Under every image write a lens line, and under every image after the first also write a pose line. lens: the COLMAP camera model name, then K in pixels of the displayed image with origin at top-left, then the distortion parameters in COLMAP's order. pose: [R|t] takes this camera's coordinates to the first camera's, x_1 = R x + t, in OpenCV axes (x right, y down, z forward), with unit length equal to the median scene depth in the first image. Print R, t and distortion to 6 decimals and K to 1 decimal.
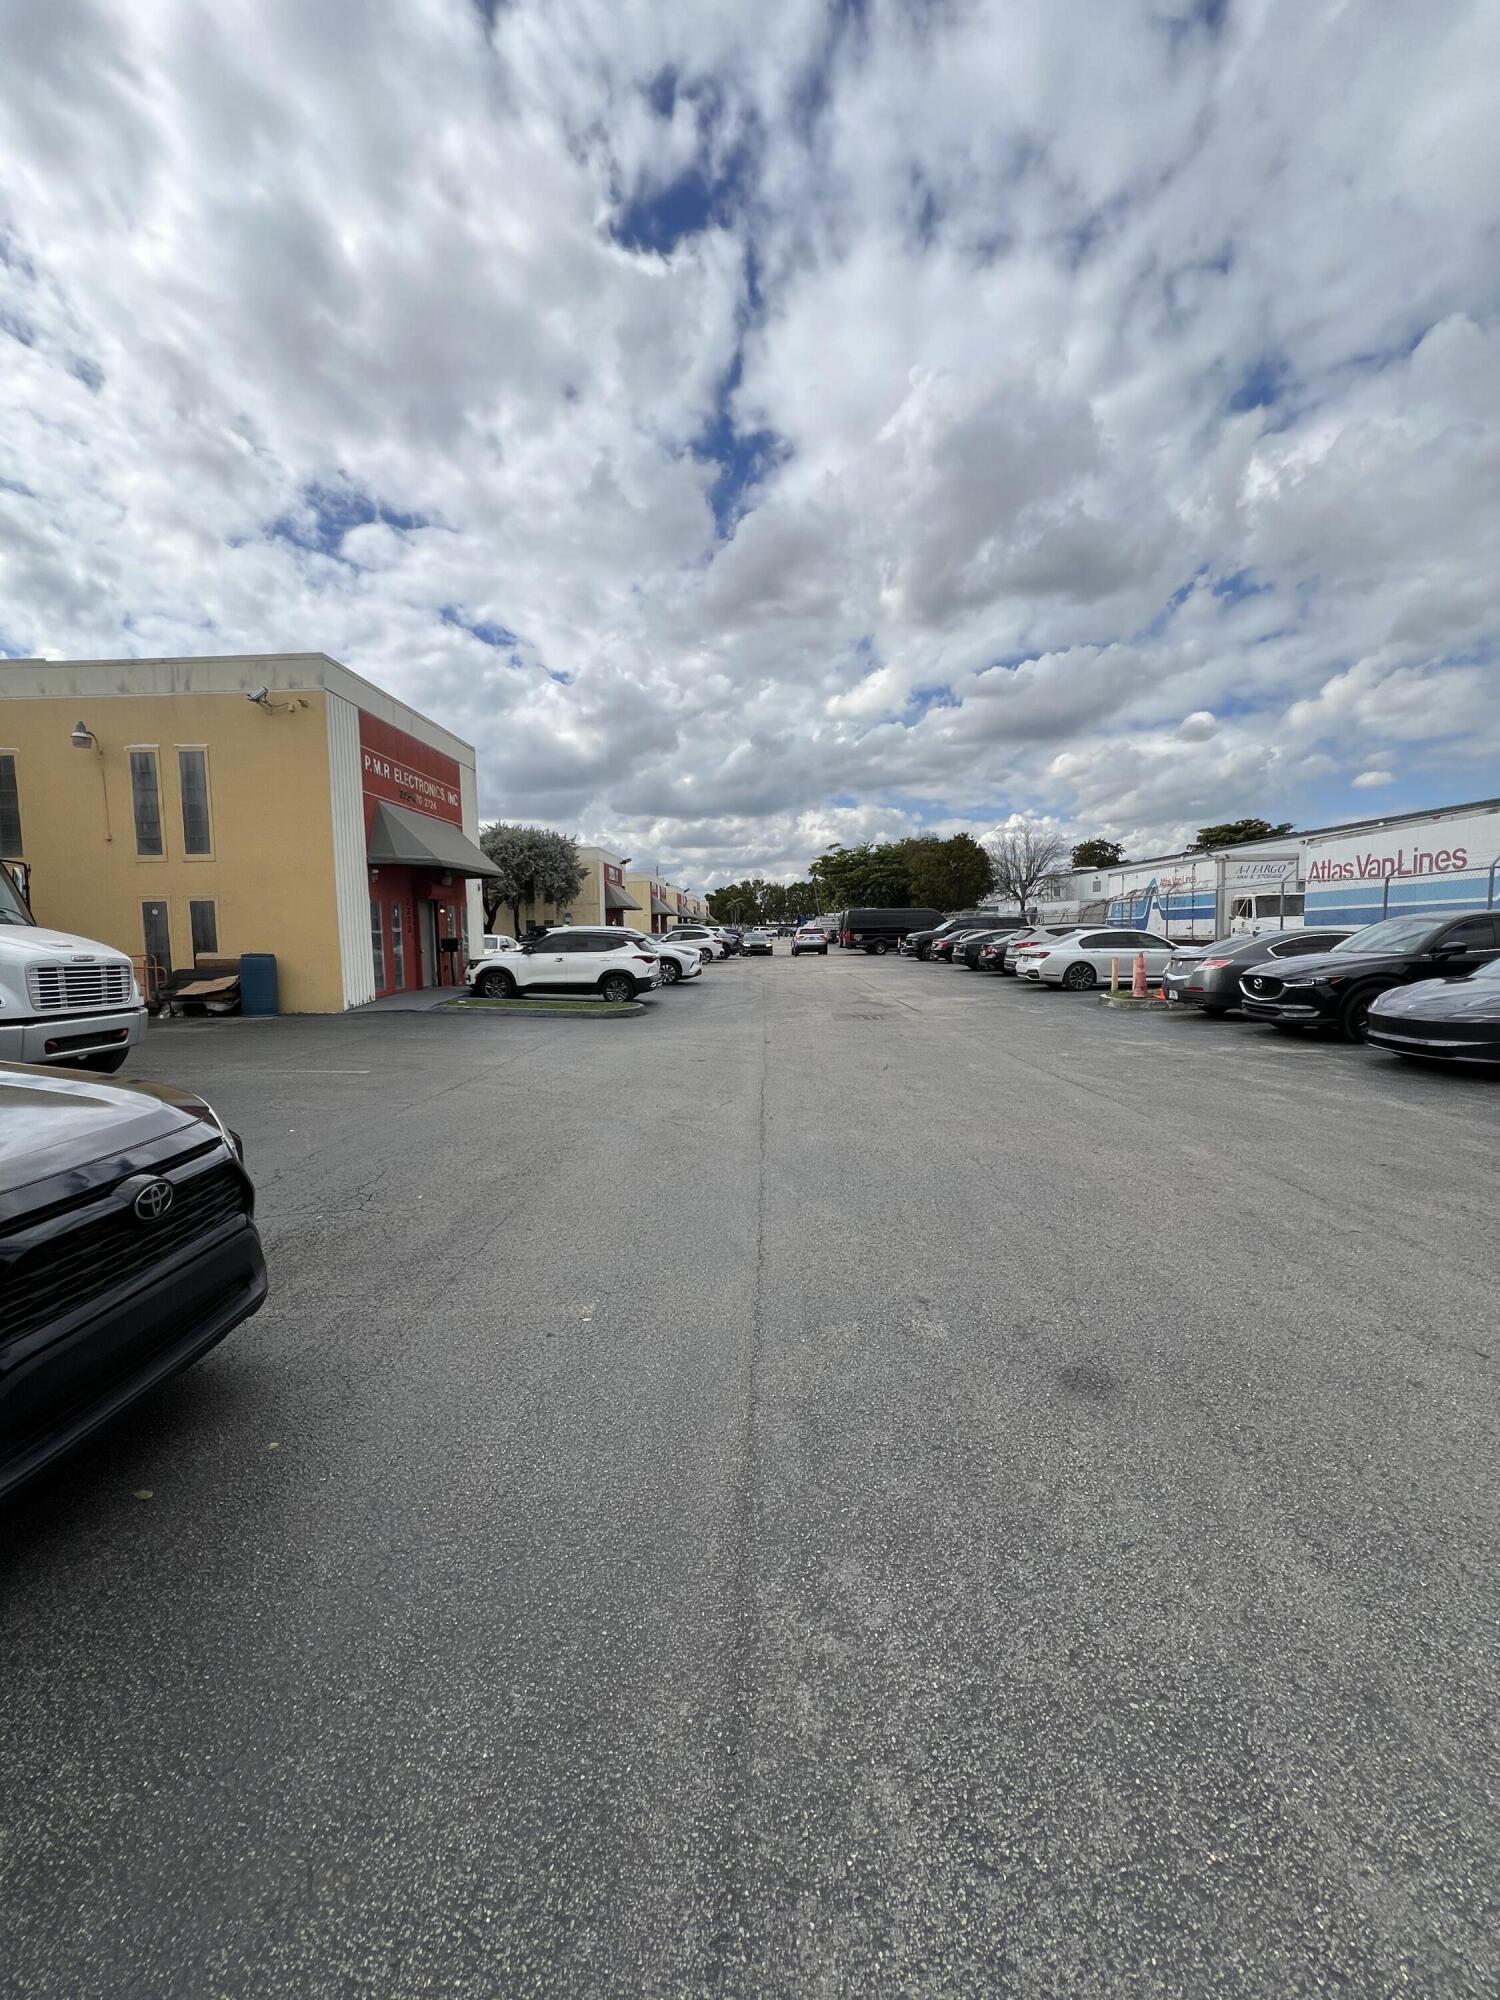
lens RADIAL K [[797.4, 0, 747.8], [0, 797.4, 1002.0], [0, 0, 1]] dist [0.001042, 0.000053]
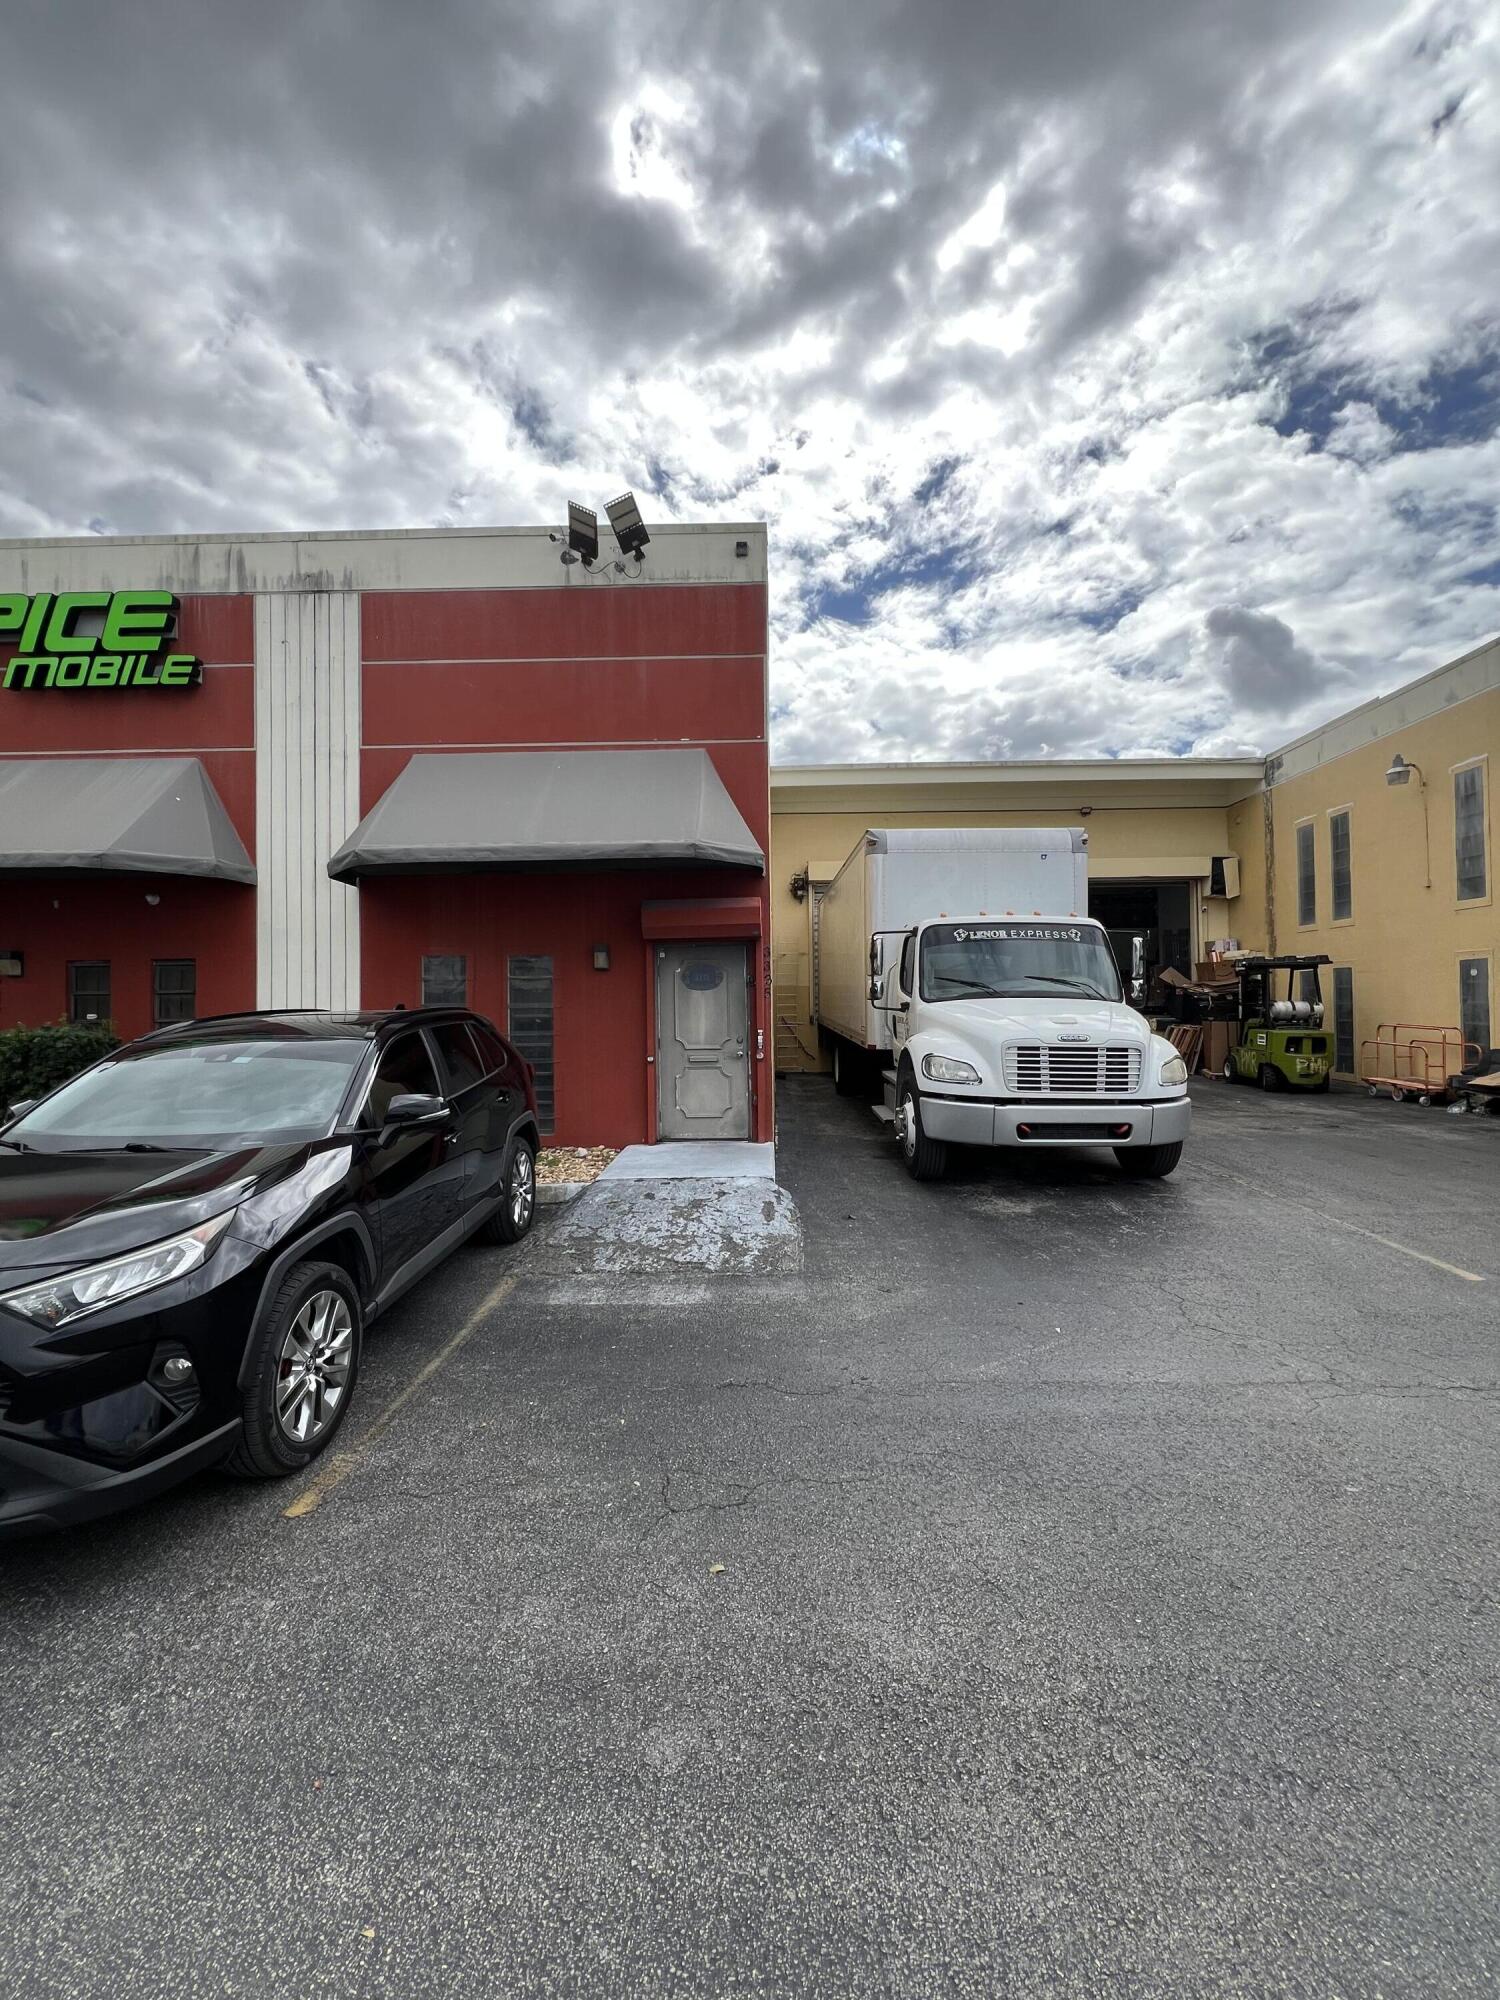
lens RADIAL K [[797.4, 0, 753.6], [0, 797.4, 997.1], [0, 0, 1]] dist [0.001042, 0.000053]
pose [[-0.011279, 0.000801, -0.999936, 0.030014], [-0.078572, 0.996907, 0.001684, -0.037211], [0.996845, 0.078586, -0.011182, 0.330455]]
